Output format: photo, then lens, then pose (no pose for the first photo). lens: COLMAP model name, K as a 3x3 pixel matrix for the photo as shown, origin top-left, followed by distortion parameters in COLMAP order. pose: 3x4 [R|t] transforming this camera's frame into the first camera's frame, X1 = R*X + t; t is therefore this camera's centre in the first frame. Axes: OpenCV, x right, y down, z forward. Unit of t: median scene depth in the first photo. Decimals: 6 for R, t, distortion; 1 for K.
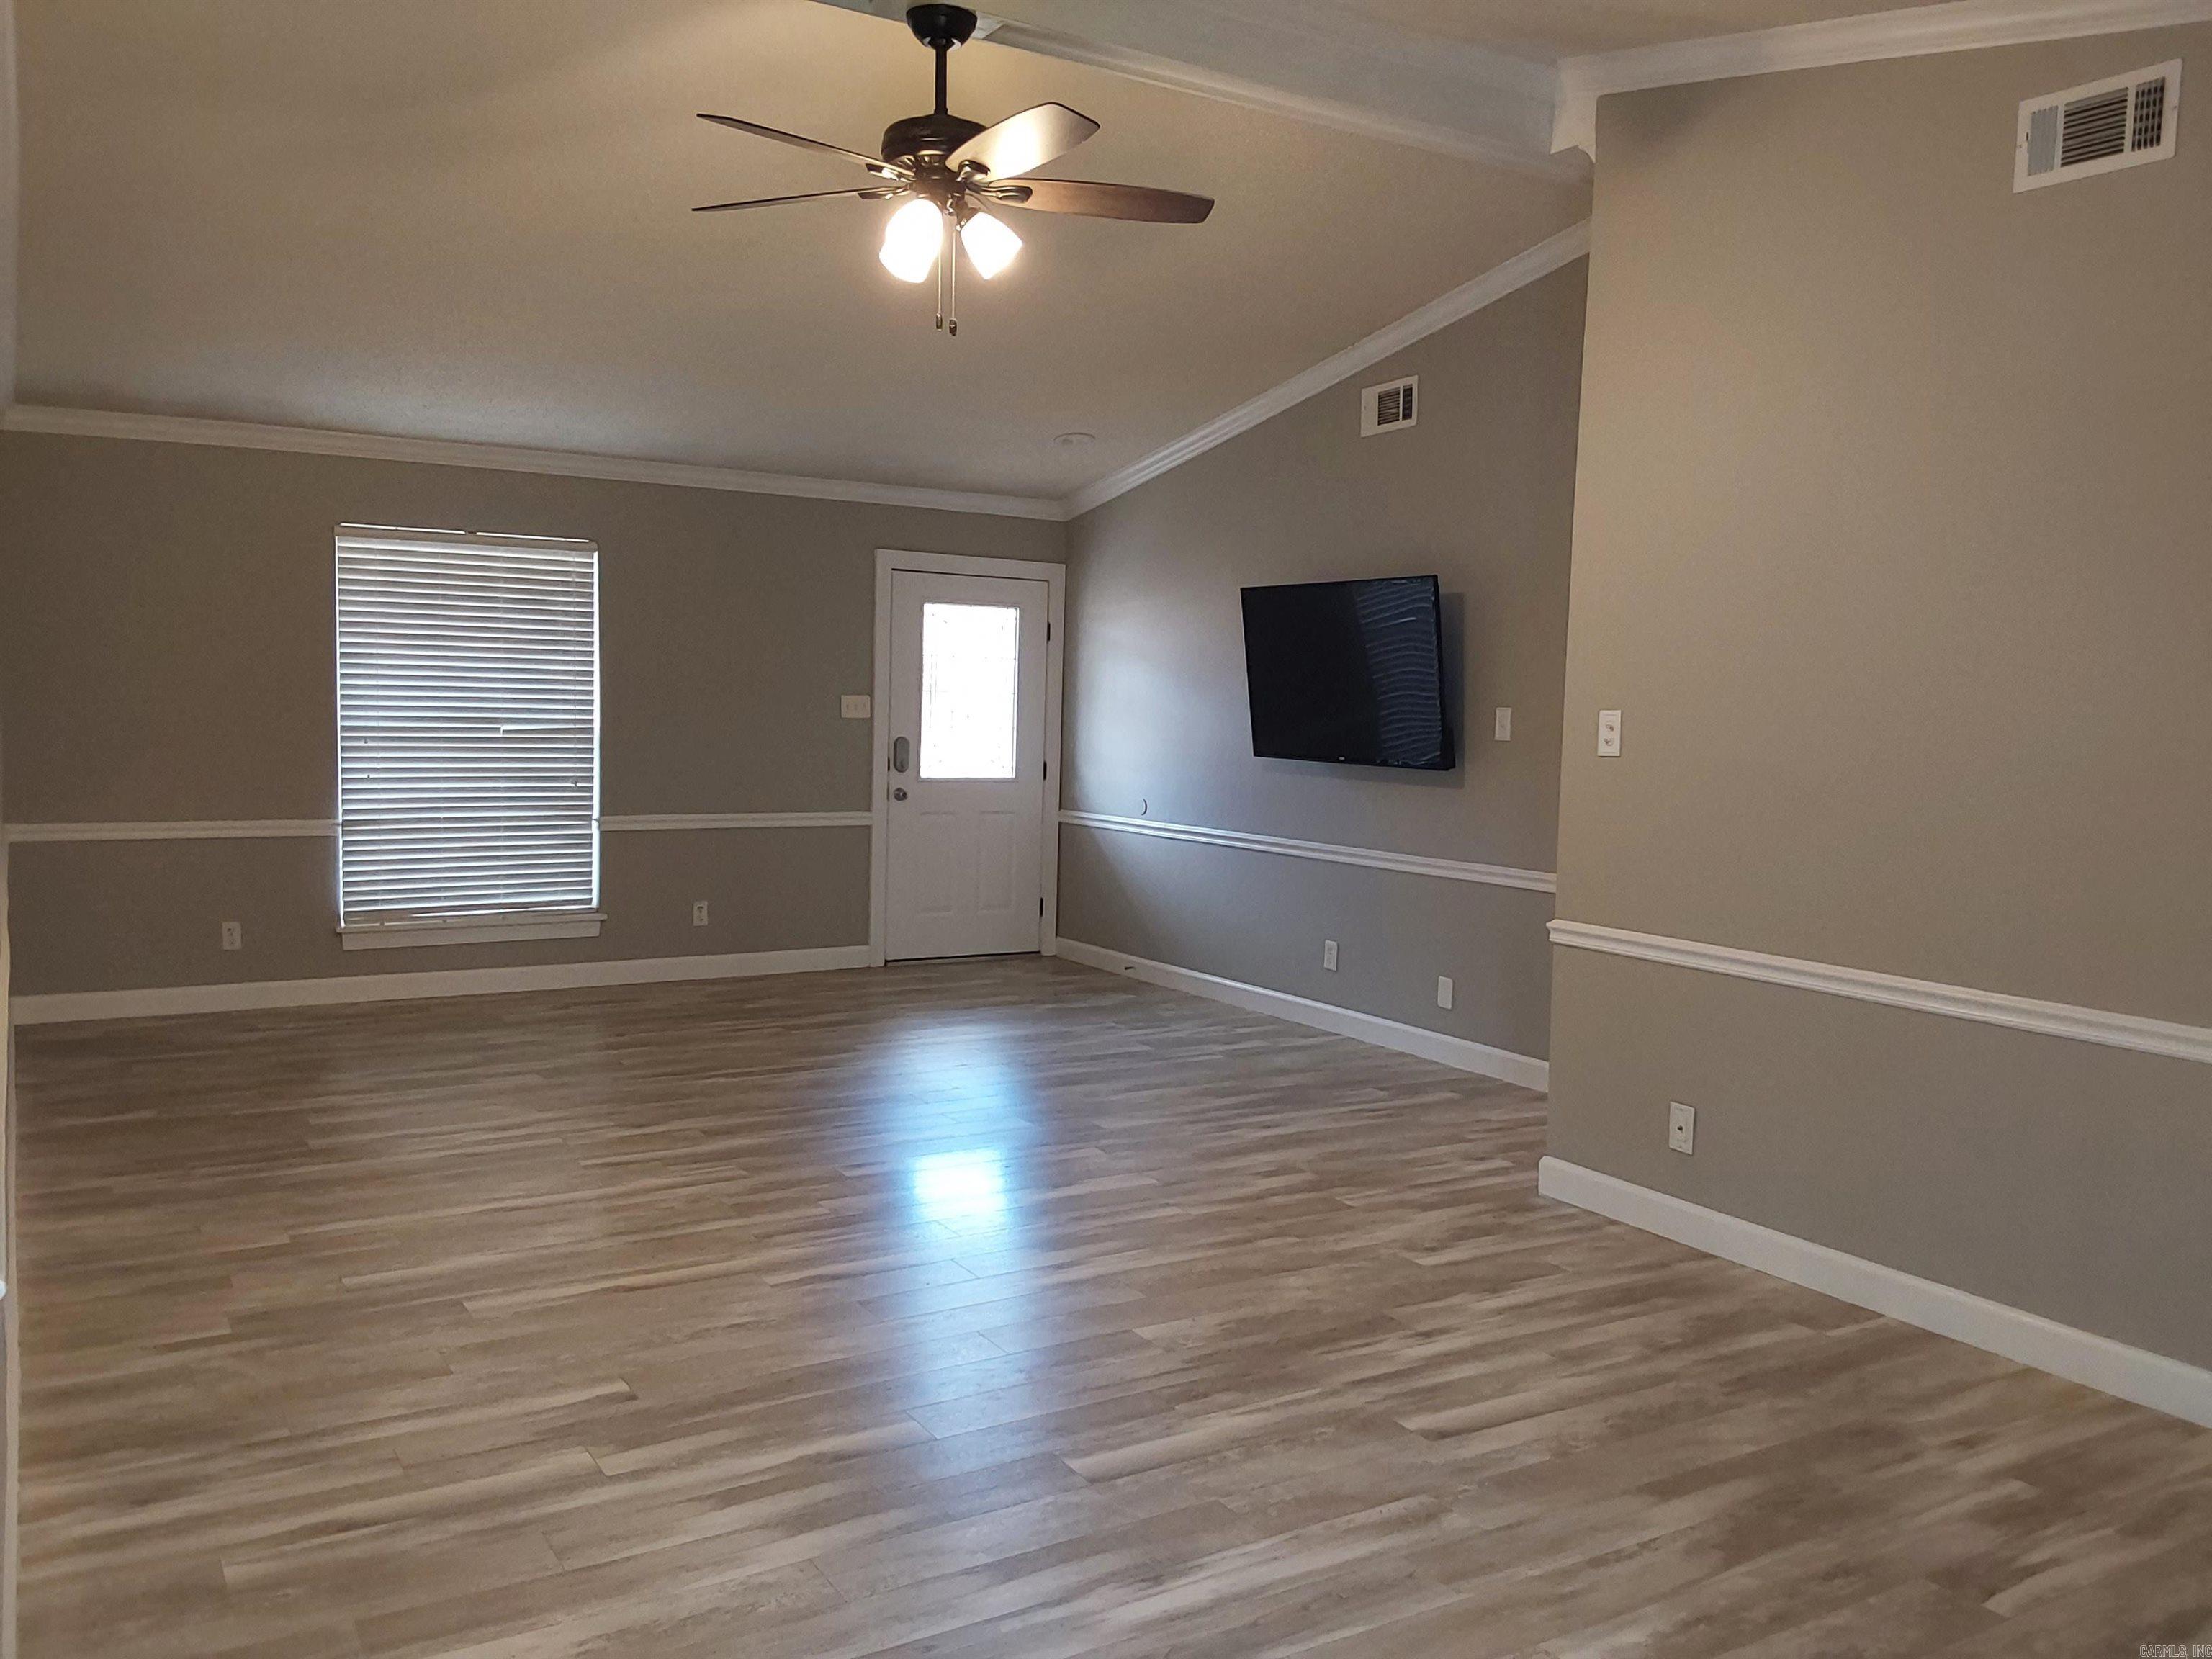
lens RADIAL K [[1766.4, 0, 1136.3], [0, 1766.4, 832.4], [0, 0, 1]] dist [0.108425, -0.172690]
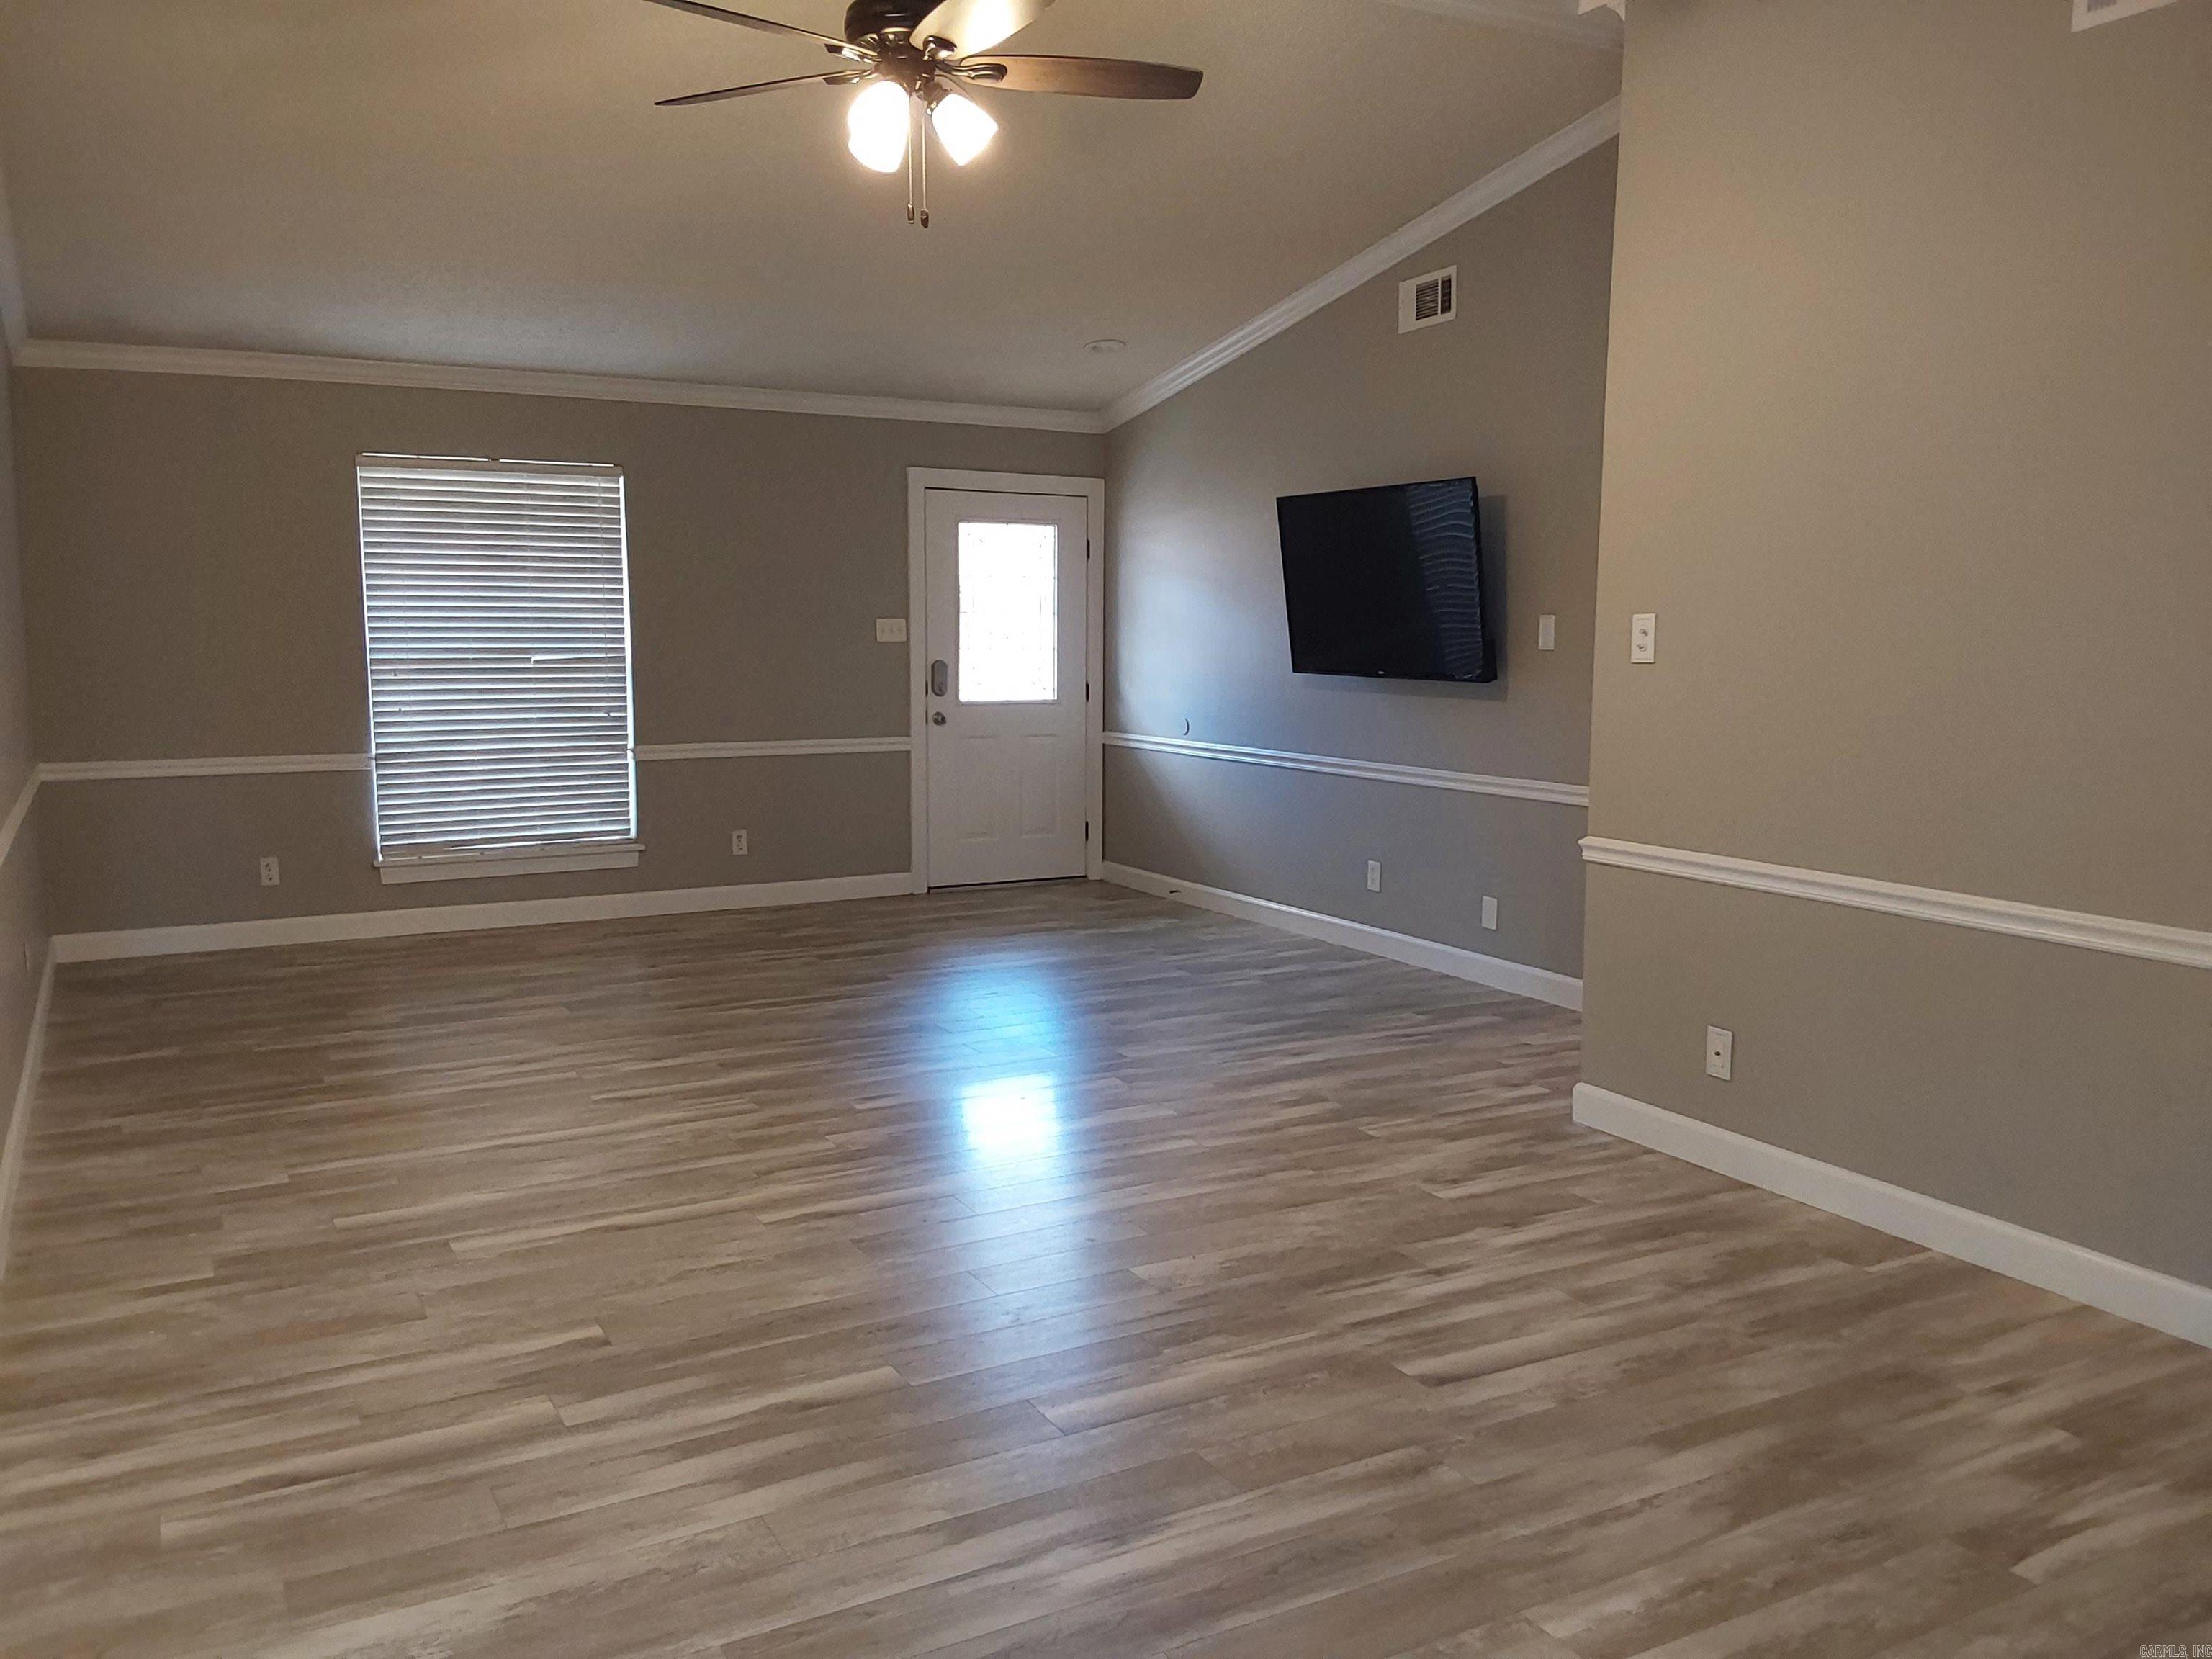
lens RADIAL K [[1763.7, 0, 1136.6], [0, 1763.7, 832.7], [0, 0, 1]] dist [0.111608, -0.172954]
pose [[0.998724, -0.015570, -0.048038, 0.041463], [0.017684, 0.998879, 0.043903, 0.001196], [0.047301, -0.044697, 0.997880, 0.041689]]
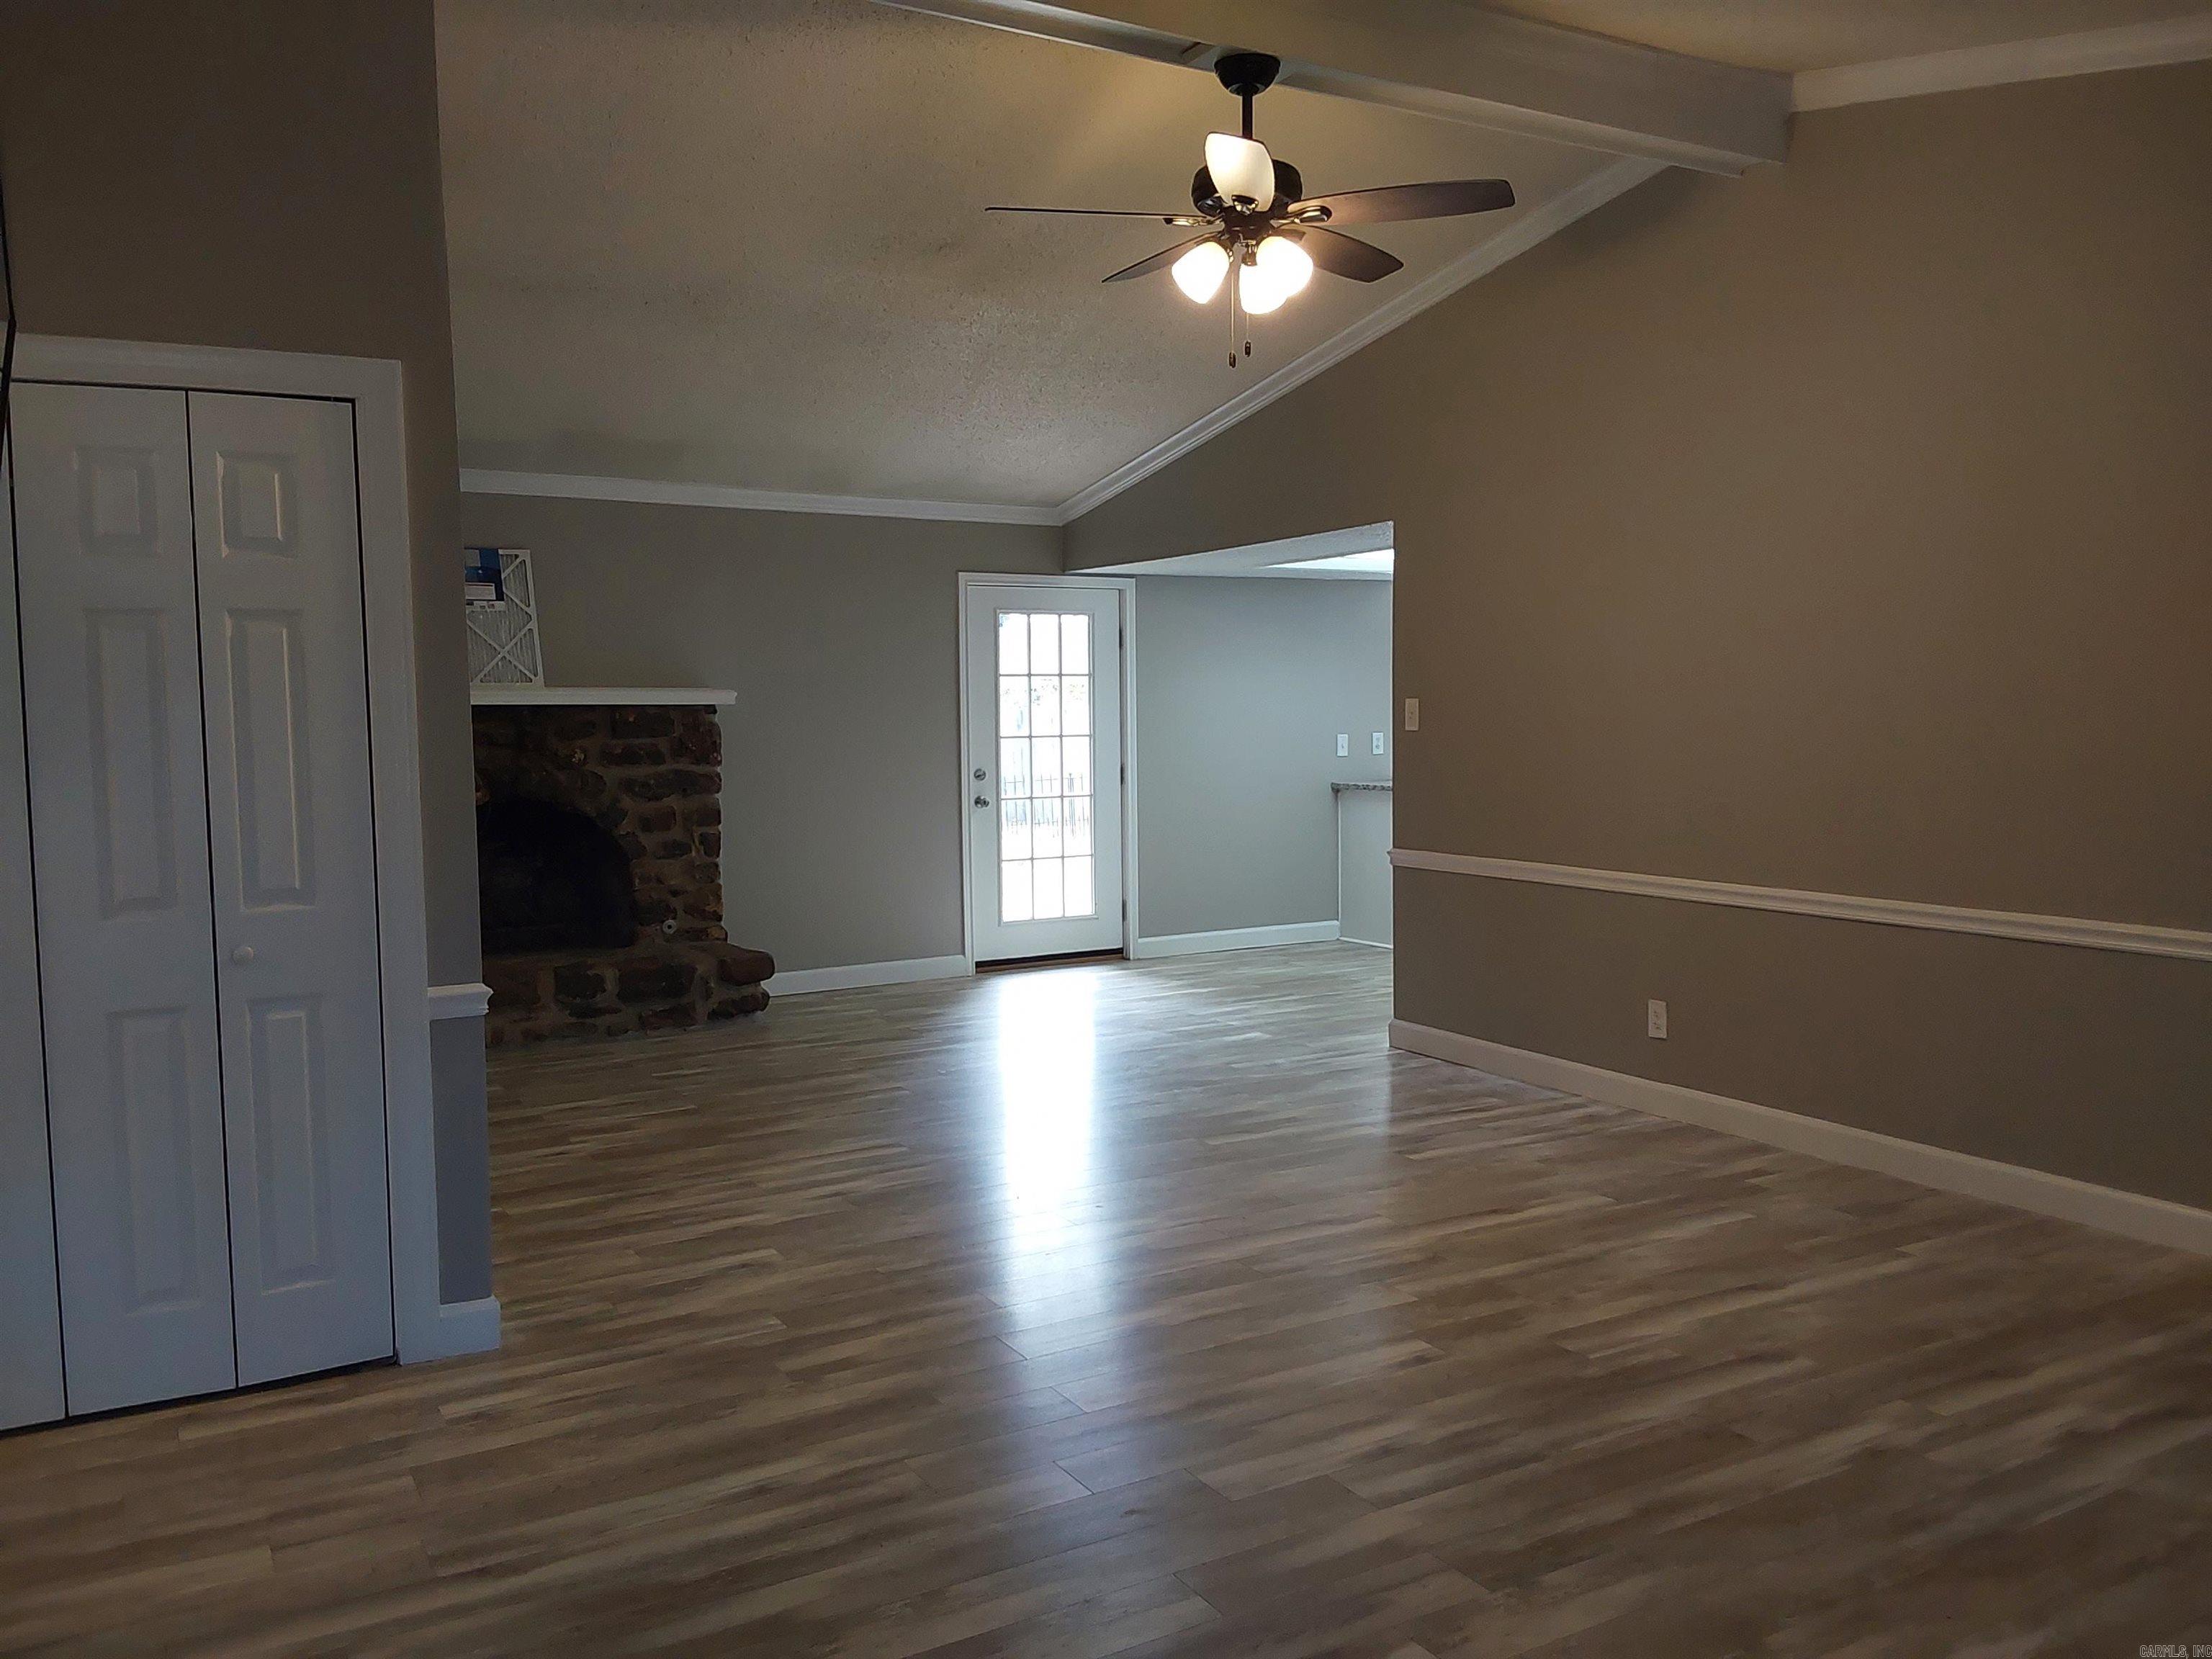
lens RADIAL K [[1763.7, 0, 1136.6], [0, 1763.7, 832.7], [0, 0, 1]] dist [0.111608, -0.172954]
pose [[-0.999778, -0.011792, 0.017483, -0.056670], [-0.008975, 0.988142, 0.153282, -0.137682], [-0.019084, 0.153091, -0.988028, 1.782785]]
